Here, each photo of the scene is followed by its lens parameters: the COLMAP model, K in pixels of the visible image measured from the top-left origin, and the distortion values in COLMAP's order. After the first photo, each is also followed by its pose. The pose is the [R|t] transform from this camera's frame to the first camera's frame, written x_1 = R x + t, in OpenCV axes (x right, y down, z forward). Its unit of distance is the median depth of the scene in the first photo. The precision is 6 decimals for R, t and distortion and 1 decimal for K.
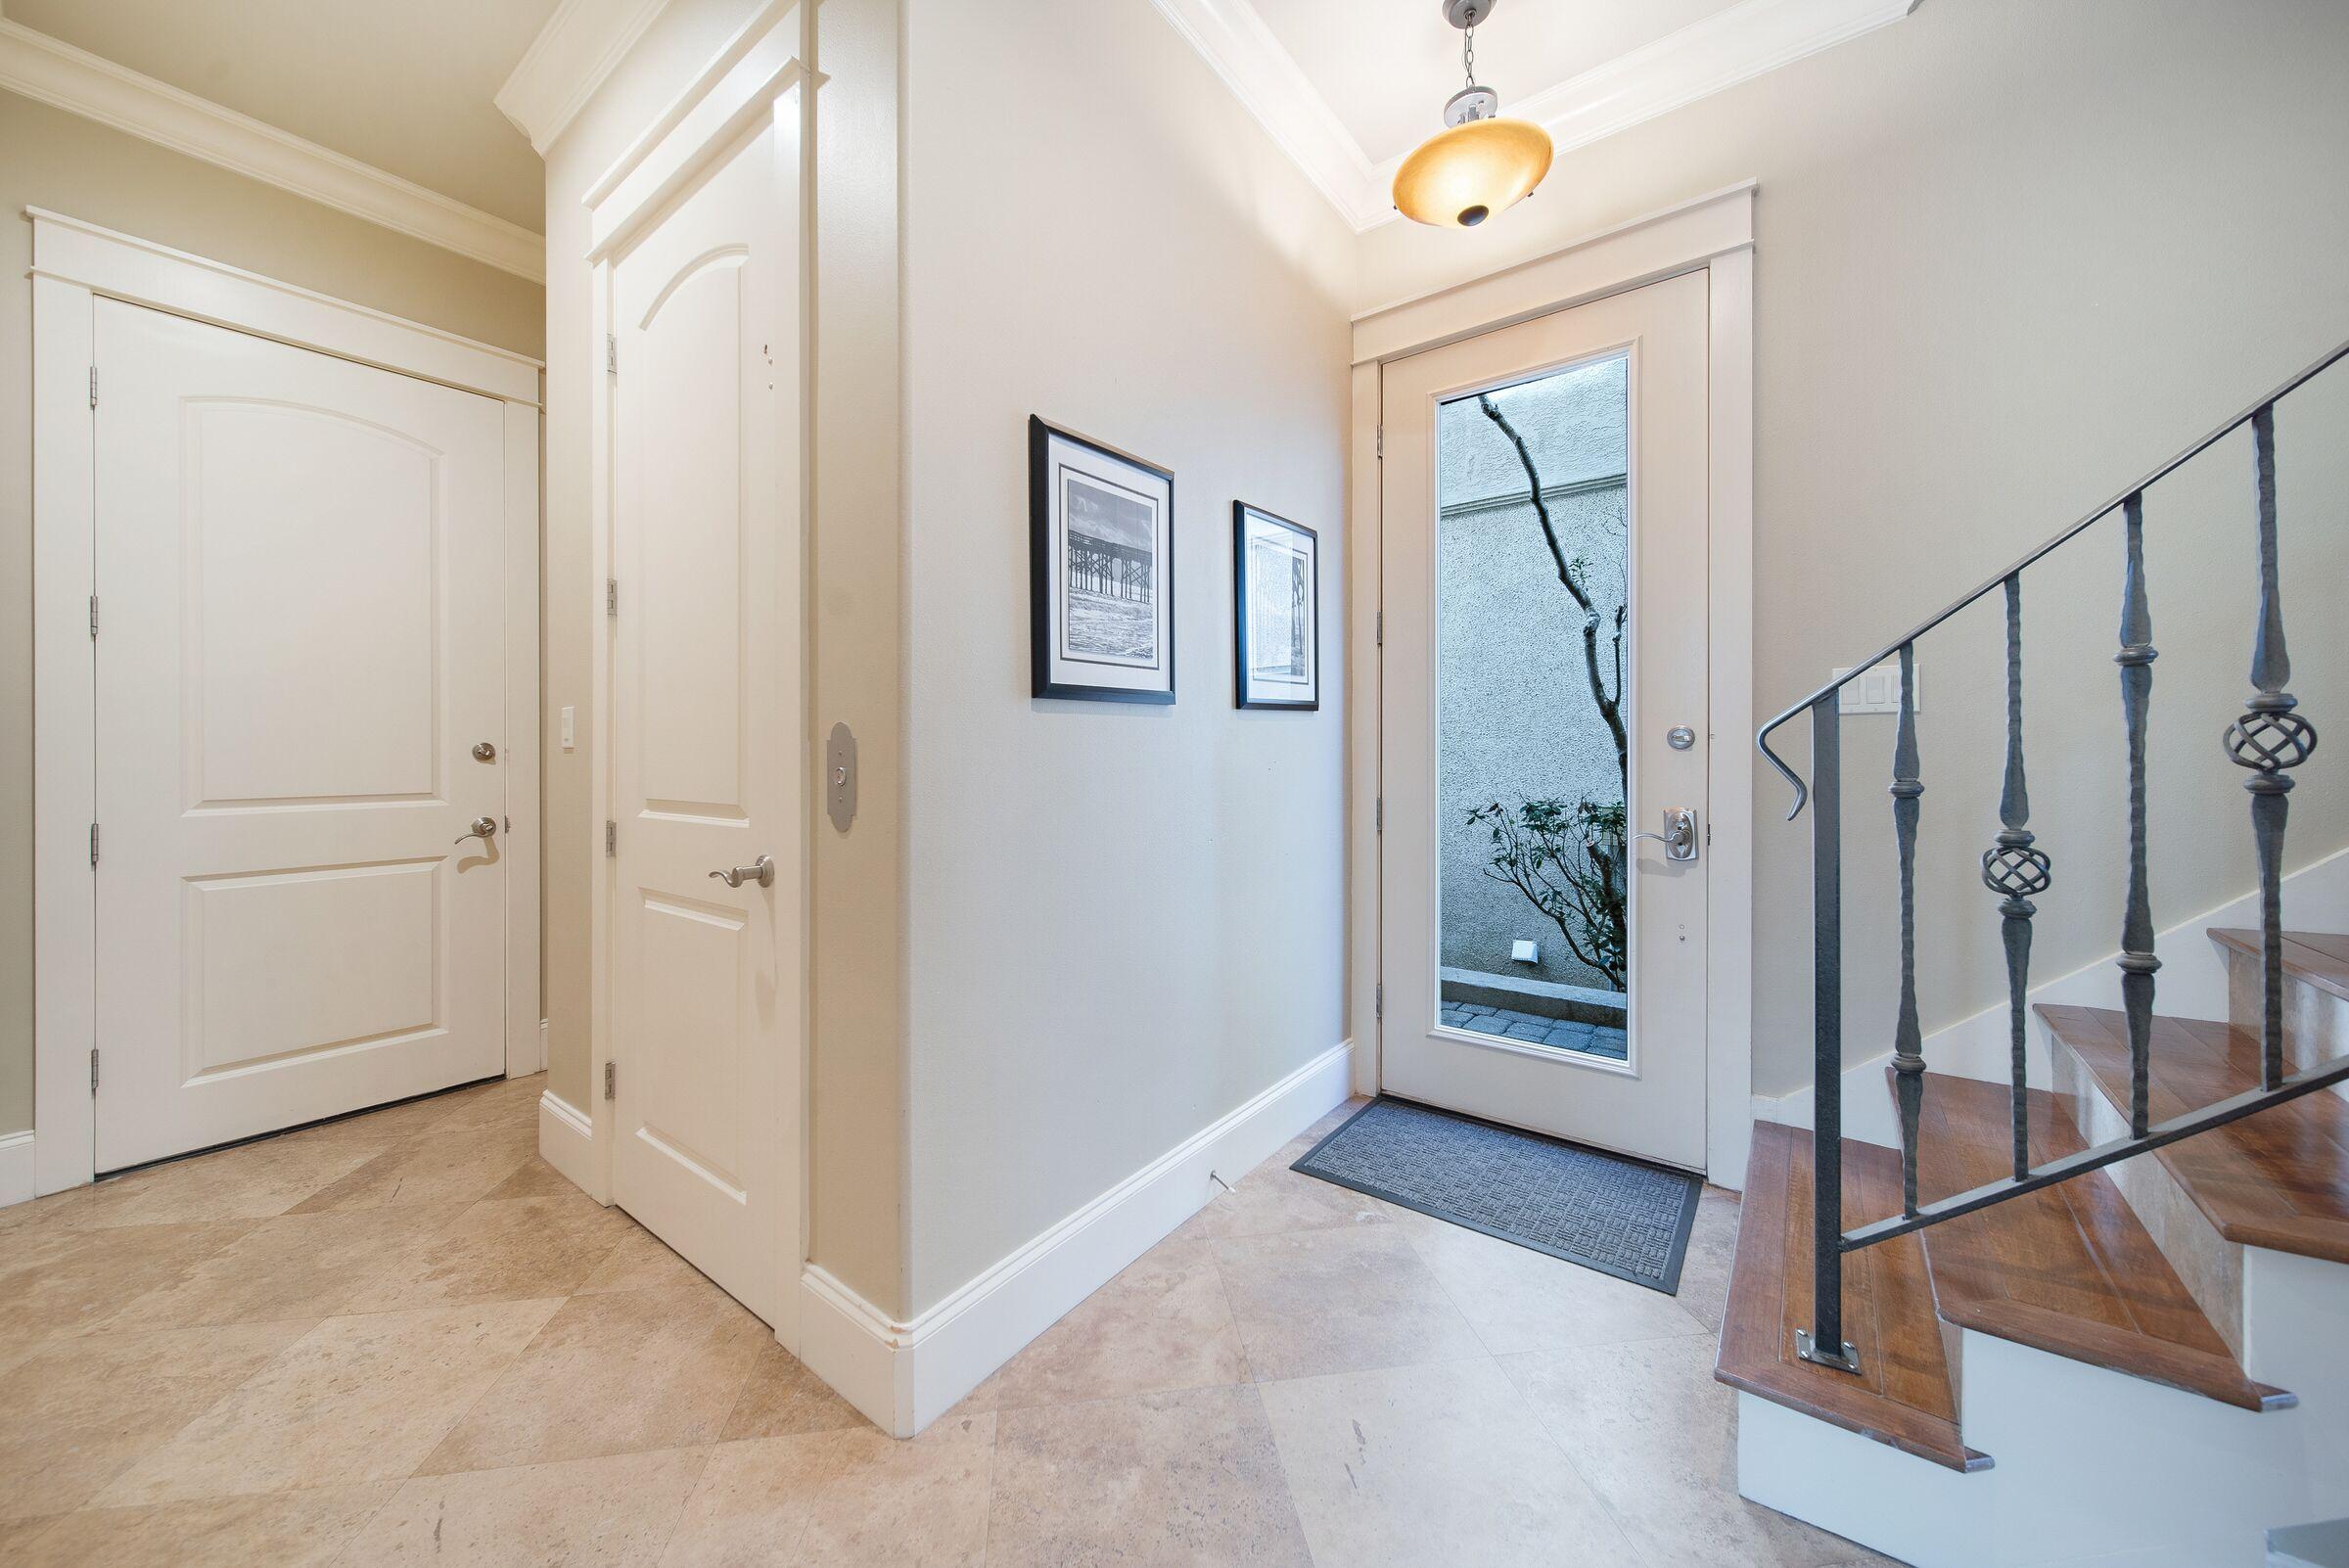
lens RADIAL K [[839.7, 0, 1172.0], [0, 839.7, 741.0], [0, 0, 1]] dist [-0.000599, -0.001245]
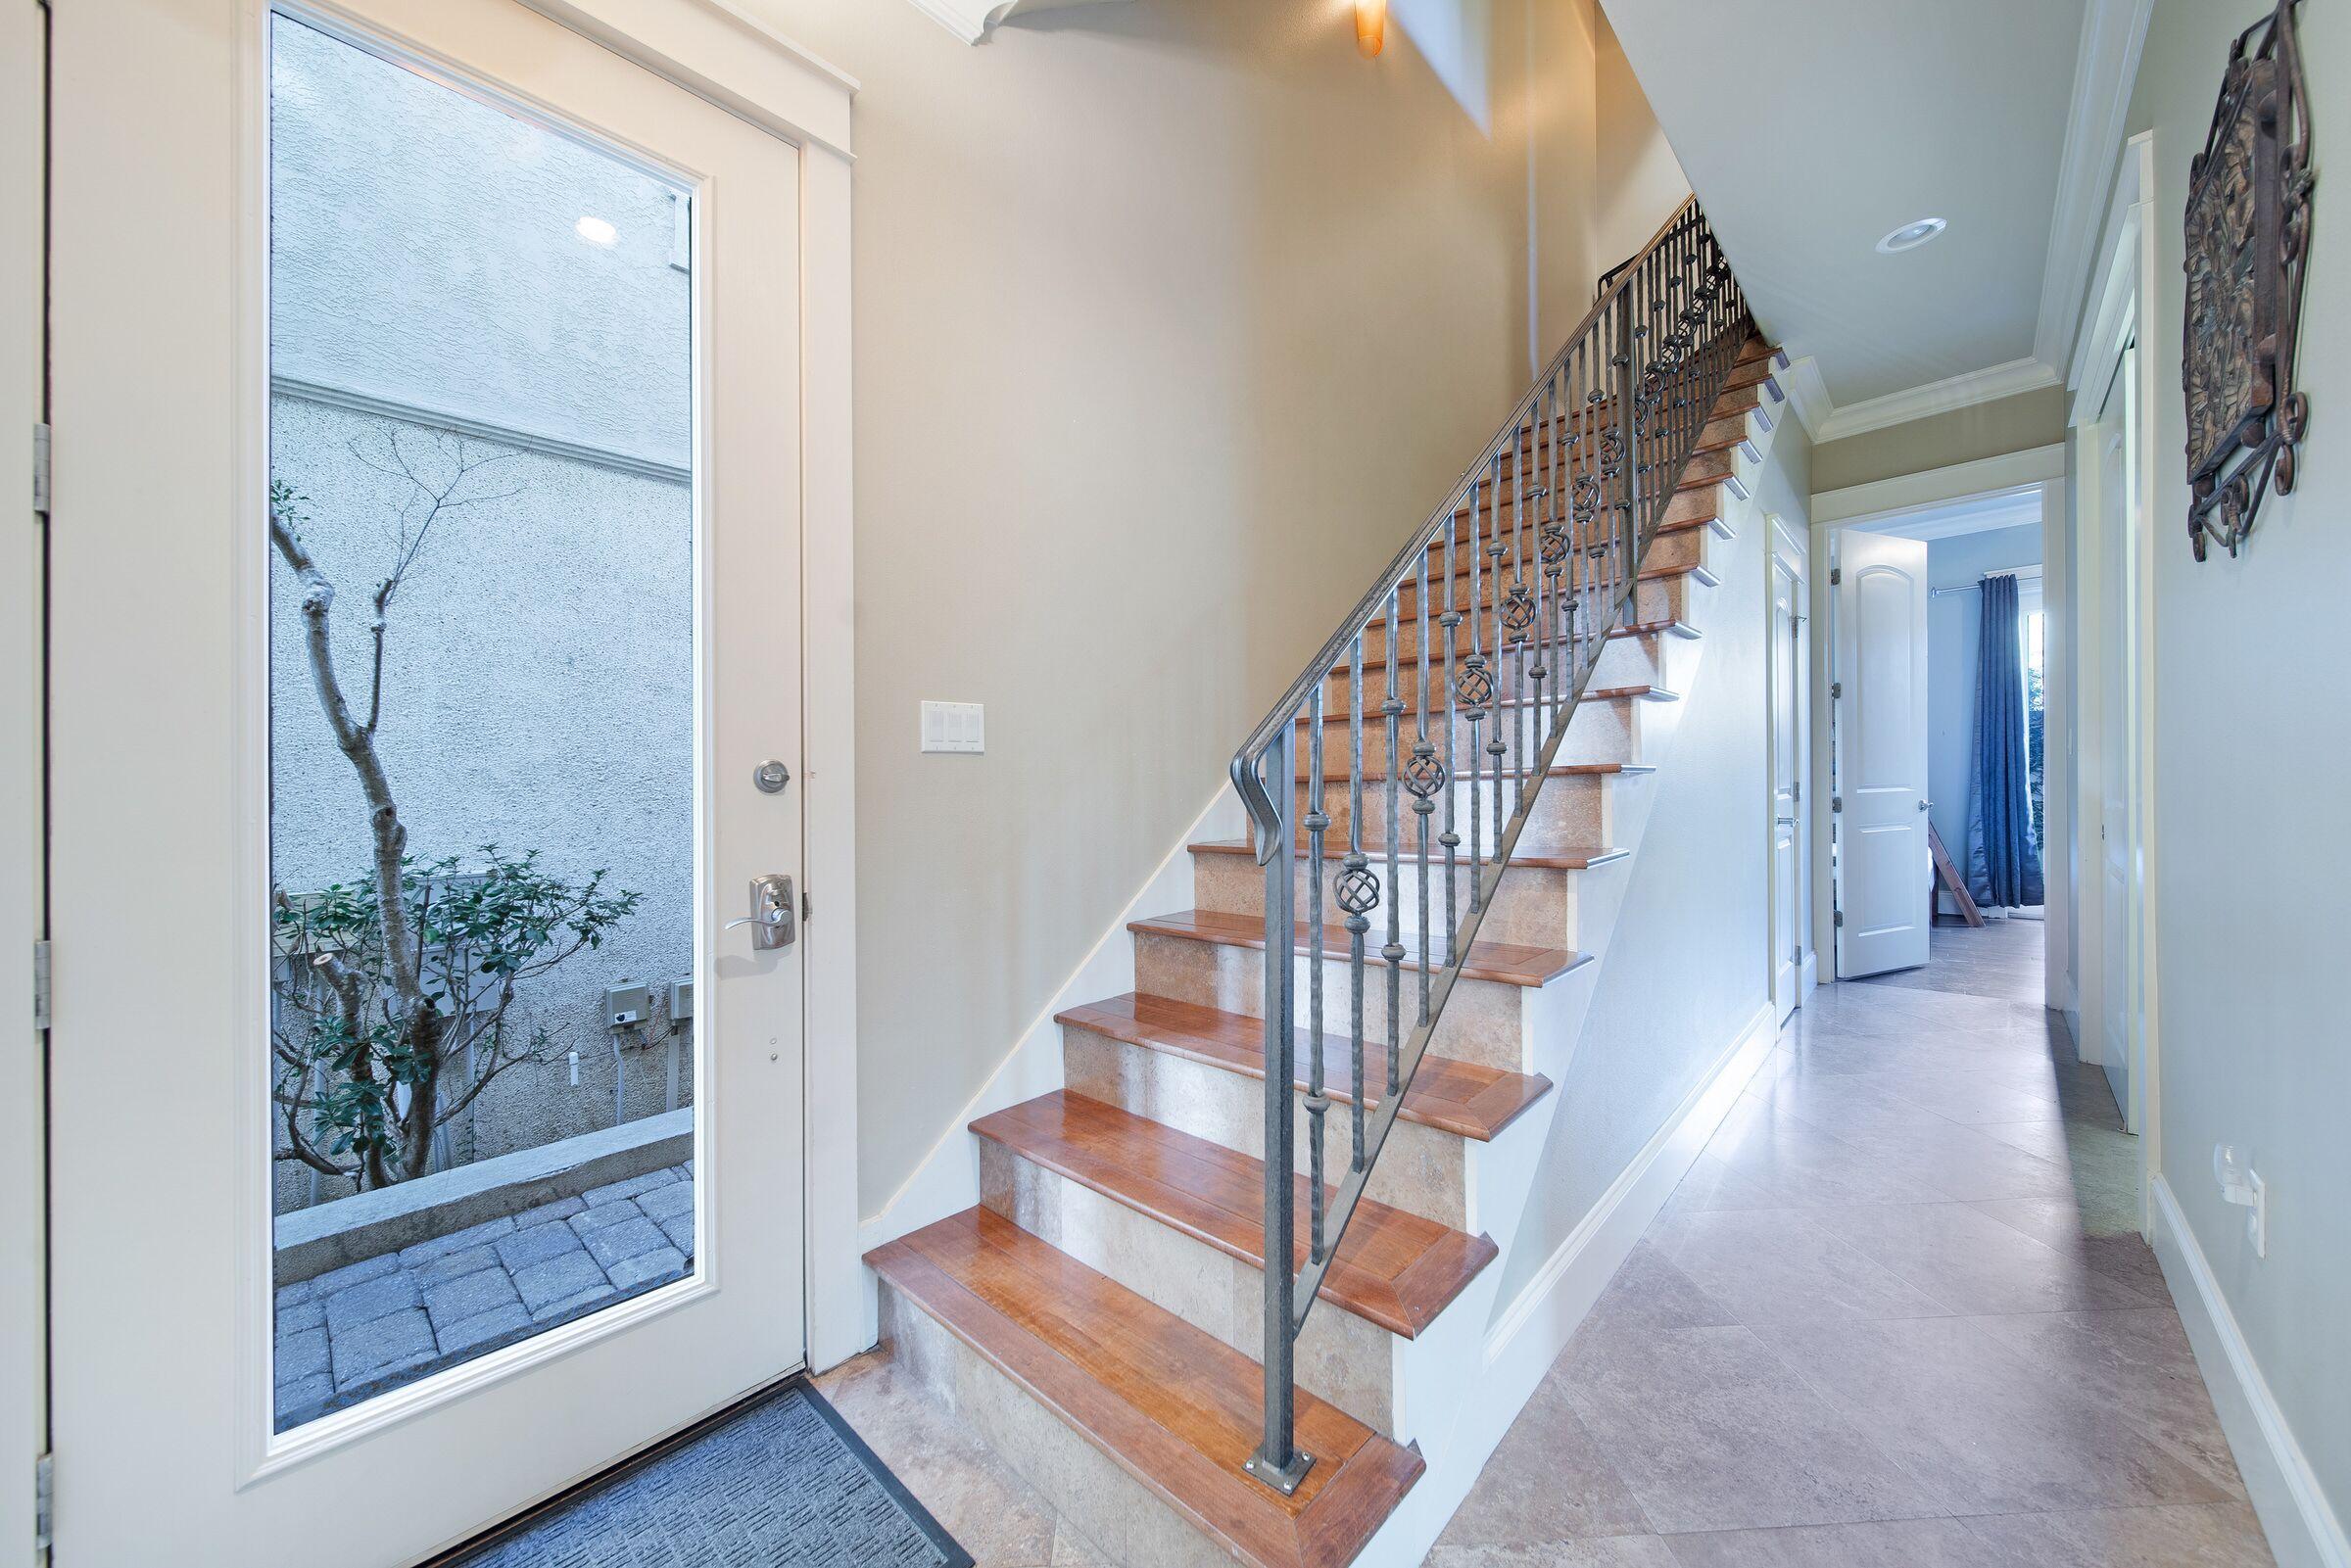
lens RADIAL K [[840.3, 0, 1175.1], [0, 840.3, 788.4], [0, 0, 1]] dist [-0.000599, -0.001245]
pose [[0.113558, -0.001642, 0.993530, -0.061672], [0.007855, 0.999969, 0.000755, 0.006019], [-0.993500, 0.007718, 0.113568, 0.551321]]
